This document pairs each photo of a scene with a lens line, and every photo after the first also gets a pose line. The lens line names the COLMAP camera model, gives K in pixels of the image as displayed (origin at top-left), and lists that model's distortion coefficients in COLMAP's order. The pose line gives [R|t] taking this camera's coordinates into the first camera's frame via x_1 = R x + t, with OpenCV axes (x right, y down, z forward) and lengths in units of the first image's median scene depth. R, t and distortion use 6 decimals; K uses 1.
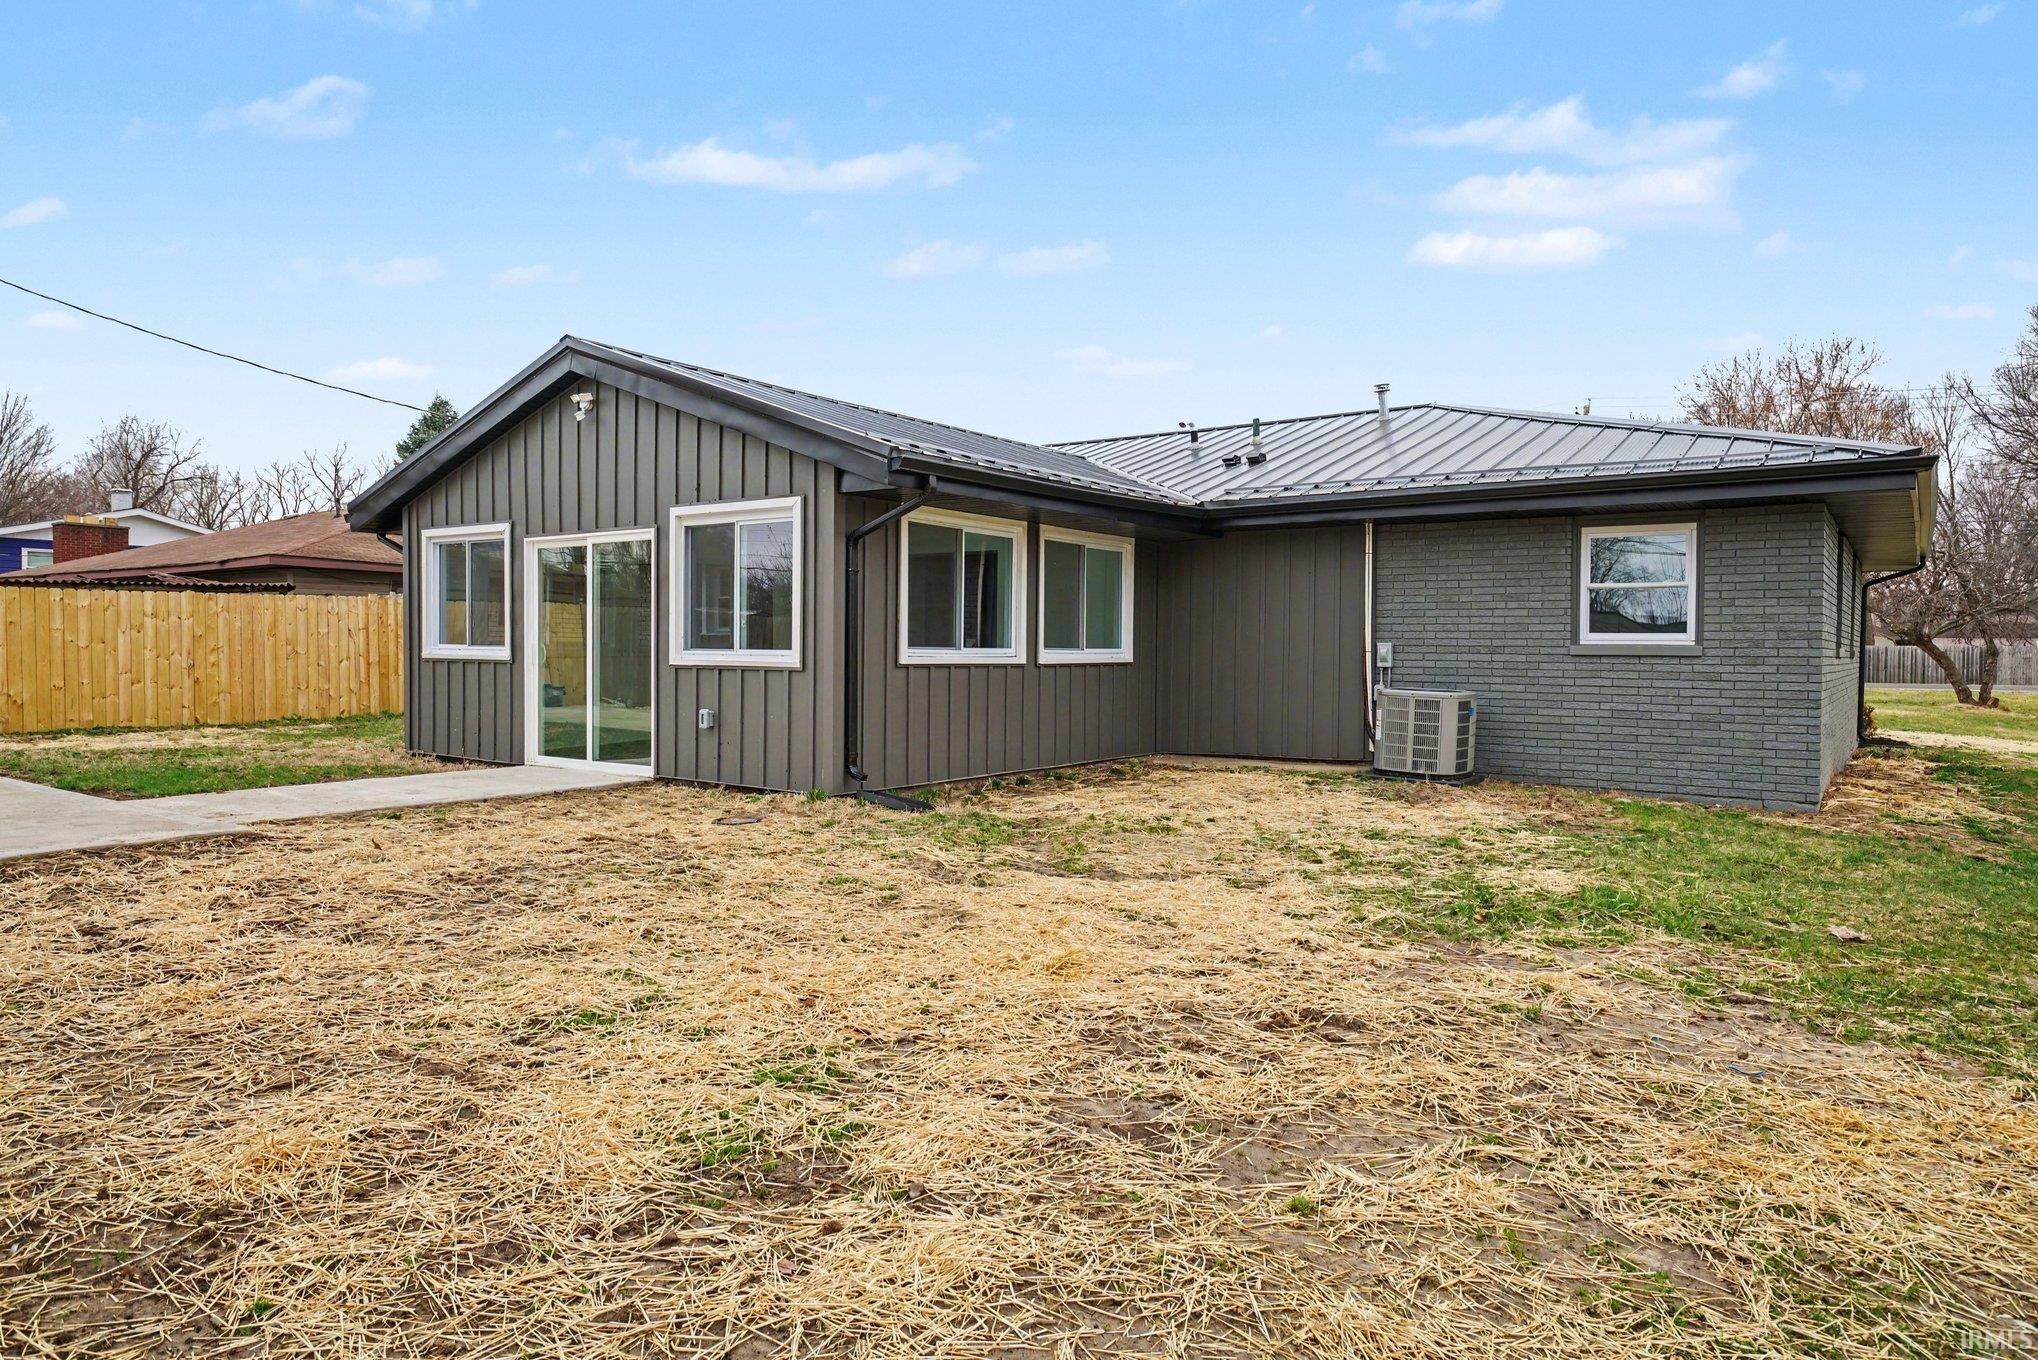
lens RADIAL K [[1239.2, 0, 1020.7], [0, 1239.2, 685.6], [0, 0, 1]] dist [-0.000795, -0.000517]
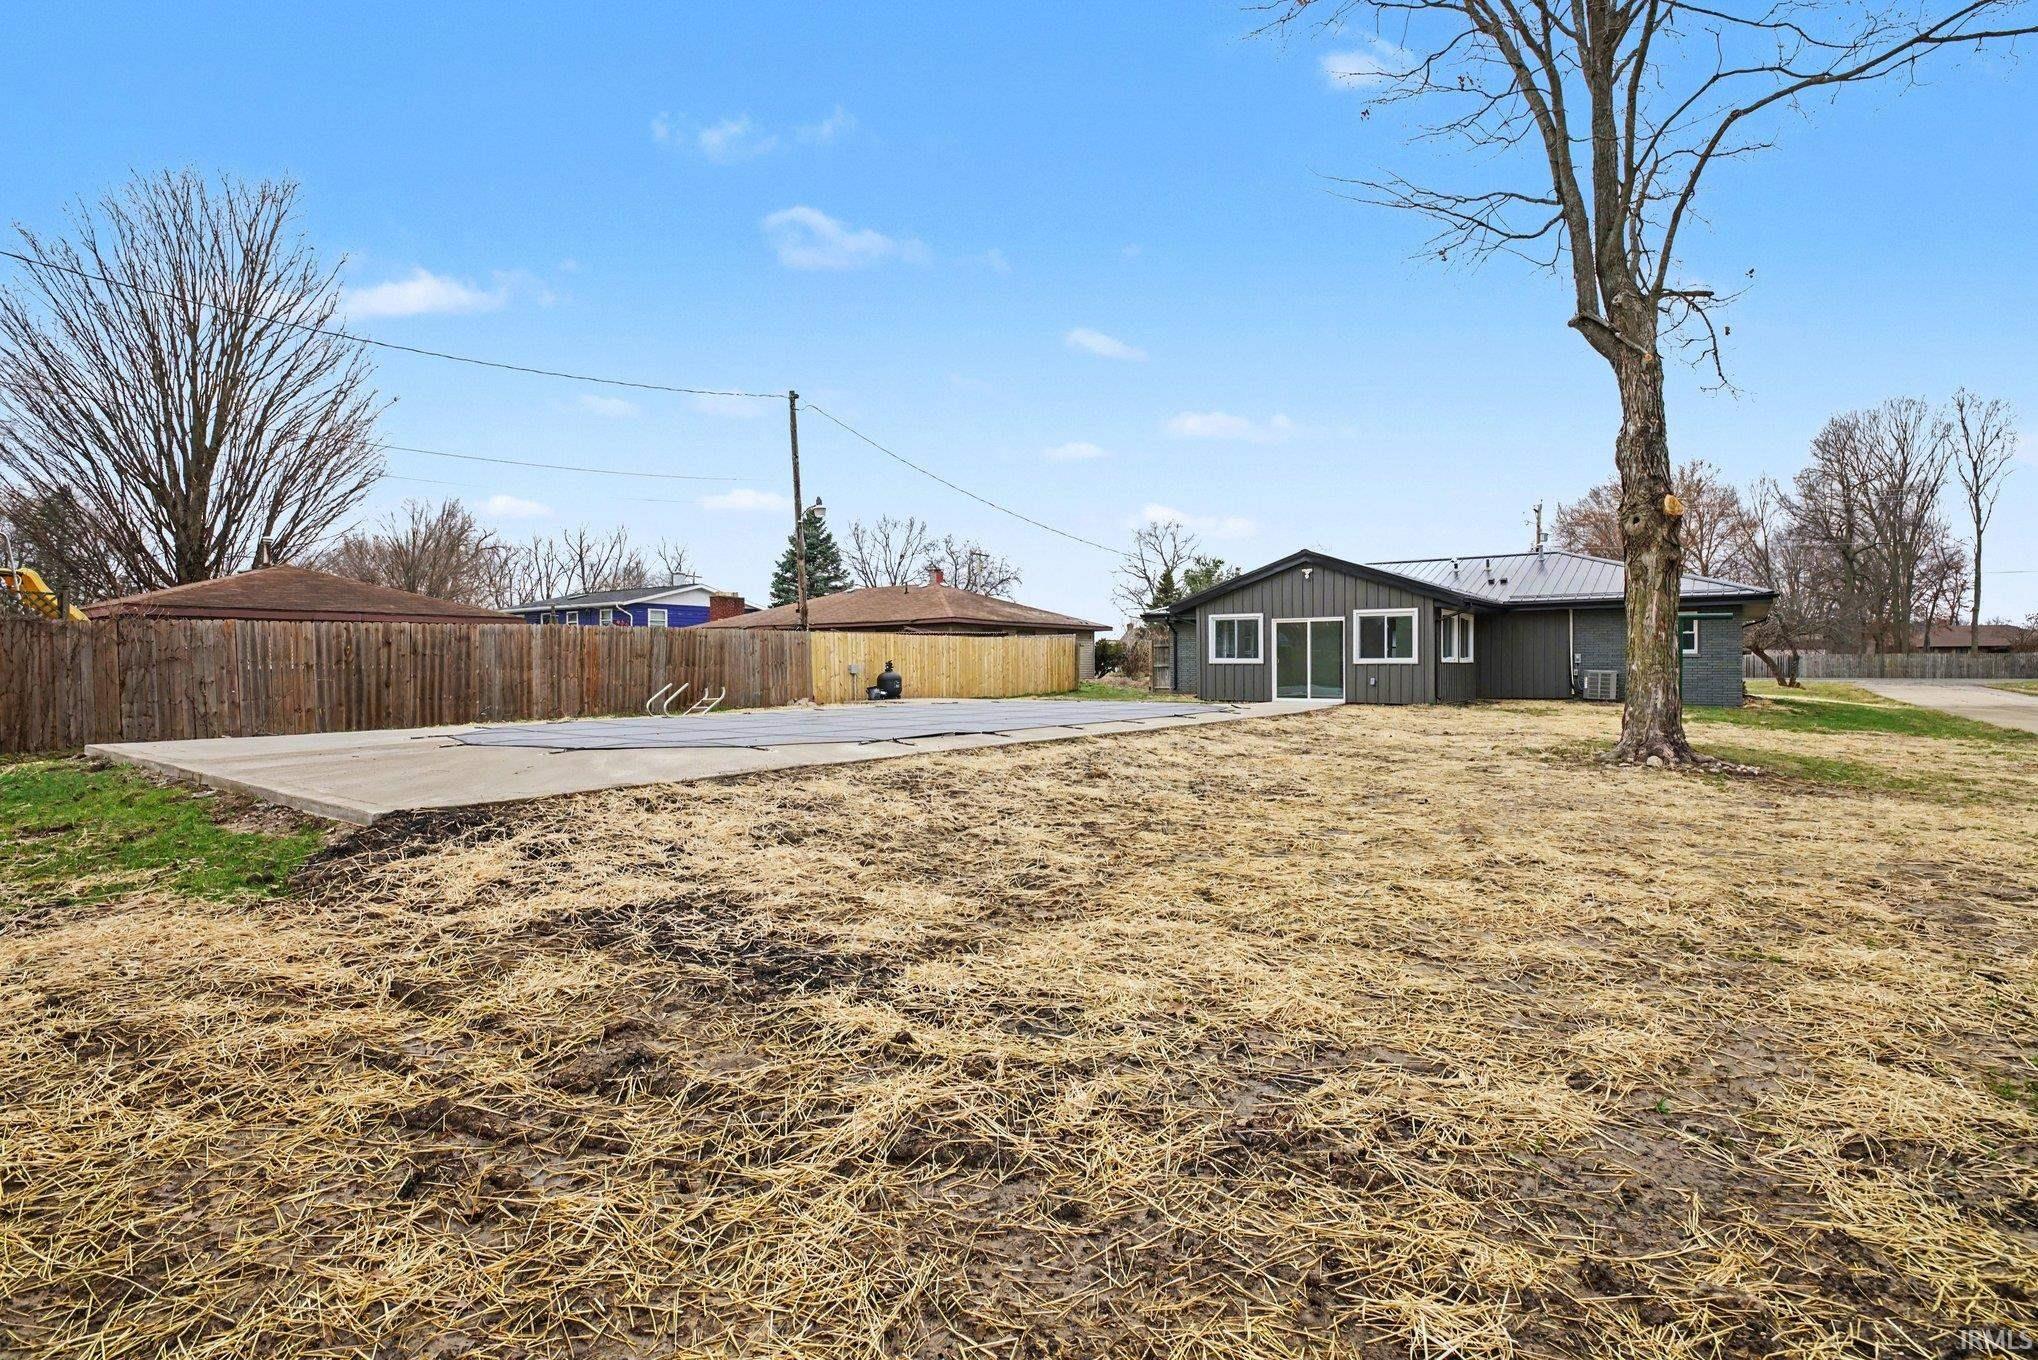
lens RADIAL K [[993.4, 0, 1035.0], [0, 993.4, 673.4], [0, 0, 1]] dist [-0.021761, -0.005889]
pose [[0.999933, -0.010955, 0.003737, -0.897607], [0.011035, 0.999692, -0.022246, 0.042597], [-0.003492, 0.022286, 0.999746, -1.144458]]
